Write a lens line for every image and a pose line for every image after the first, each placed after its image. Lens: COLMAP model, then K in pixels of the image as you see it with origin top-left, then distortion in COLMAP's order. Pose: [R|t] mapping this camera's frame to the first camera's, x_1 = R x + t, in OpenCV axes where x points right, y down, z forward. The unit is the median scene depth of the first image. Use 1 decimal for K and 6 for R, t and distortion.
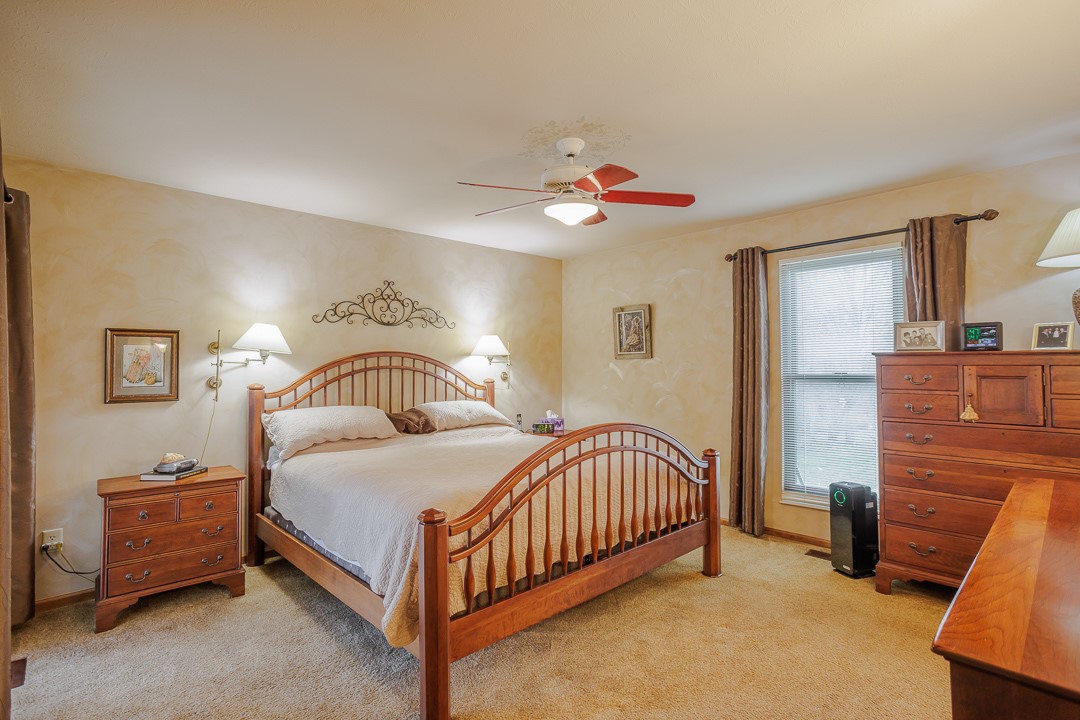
lens RADIAL K [[523.0, 0, 540.0], [0, 523.0, 355.0], [0, 0, 1]] dist [-0.037048, 0.016642]
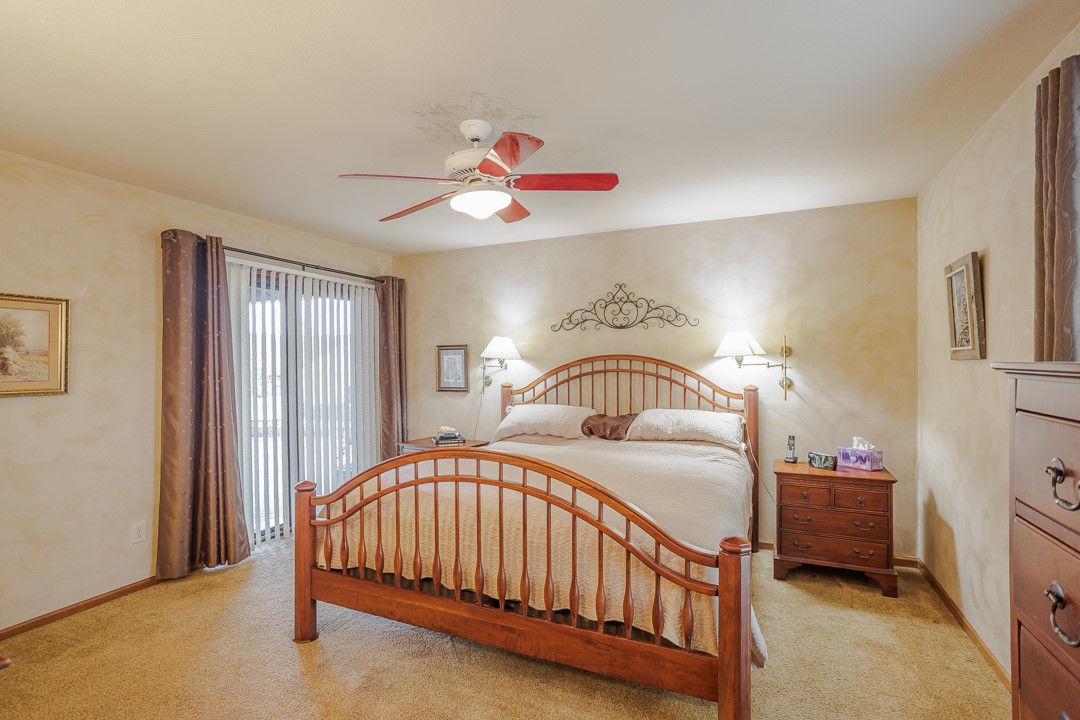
lens RADIAL K [[523.0, 0, 539.5], [0, 523.0, 361.6], [0, 0, 1]] dist [-0.037048, 0.016642]
pose [[0.392810, 0.002049, -0.919617, 0.593103], [0.025584, 0.999586, 0.013155, -0.010693], [0.919264, -0.028695, 0.392595, 0.480129]]
